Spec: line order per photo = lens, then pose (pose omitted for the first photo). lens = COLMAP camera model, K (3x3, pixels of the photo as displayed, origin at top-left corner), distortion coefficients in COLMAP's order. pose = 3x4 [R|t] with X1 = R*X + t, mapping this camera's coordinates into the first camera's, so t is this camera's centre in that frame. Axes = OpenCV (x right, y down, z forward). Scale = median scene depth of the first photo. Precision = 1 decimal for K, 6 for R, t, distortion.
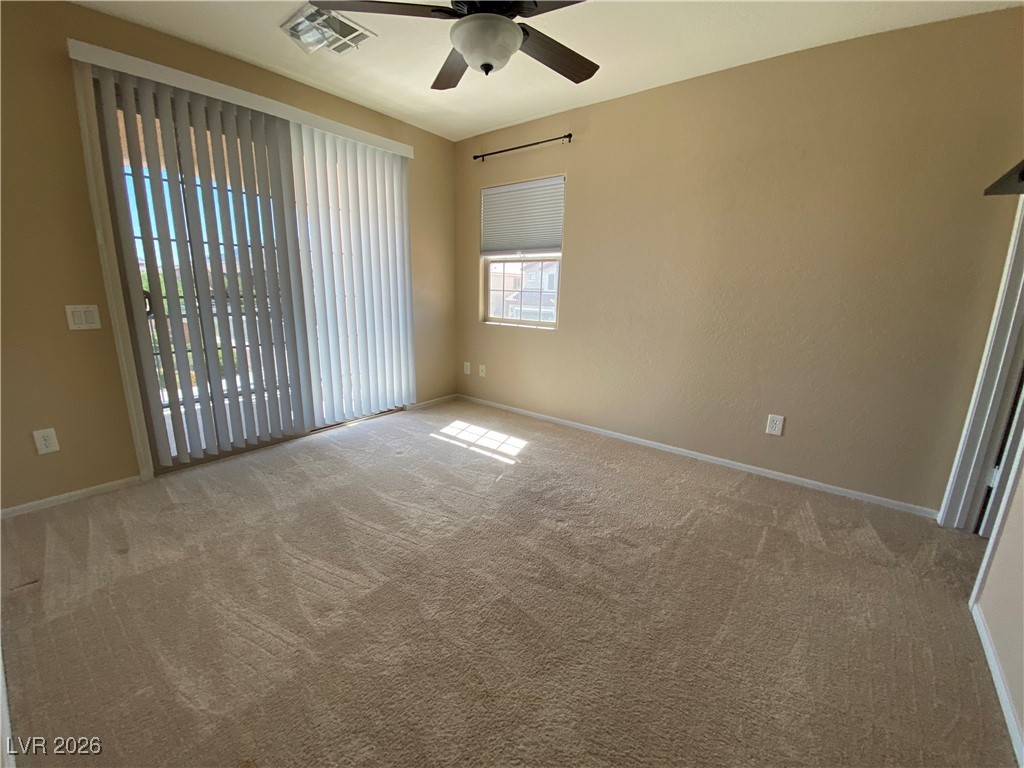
lens RADIAL K [[415.8, 0, 510.6], [0, 415.8, 382.2], [0, 0, 1]] dist [0.004332, -0.013243]
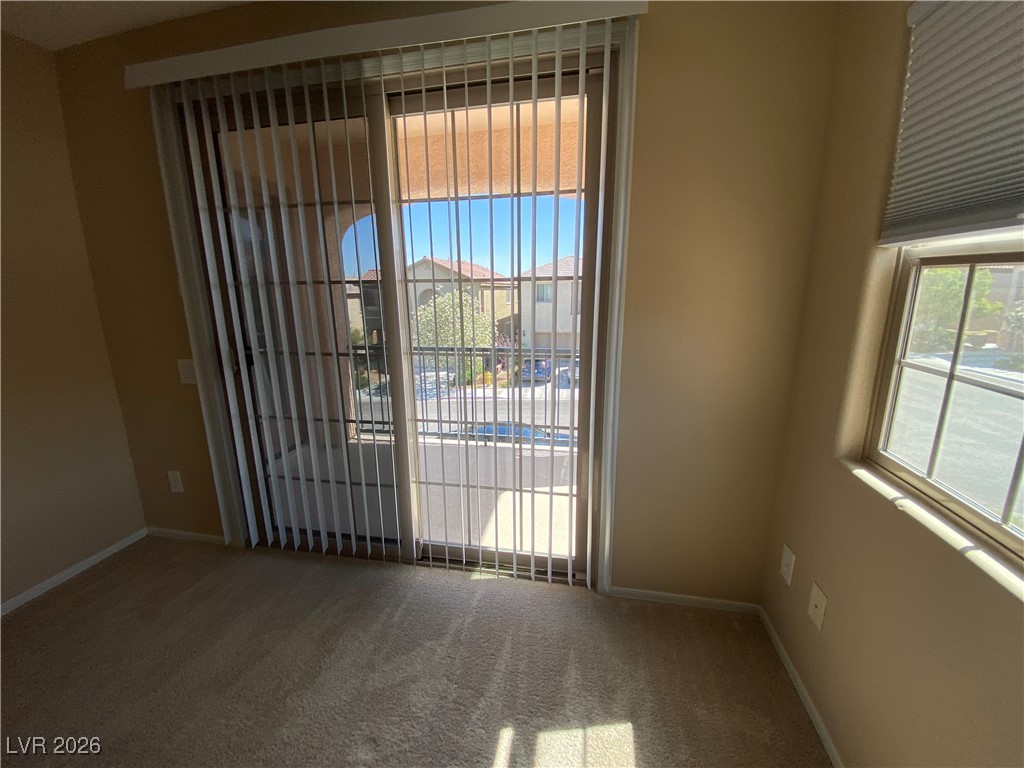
lens RADIAL K [[415.8, 0, 511.5], [0, 415.8, 379.5], [0, 0, 1]] dist [0.004332, -0.013243]
pose [[0.450985, 0.165634, -0.877028, 0.080527], [-0.173803, 0.980116, 0.095730, -0.200177], [0.875445, 0.109258, 0.470806, 0.670278]]
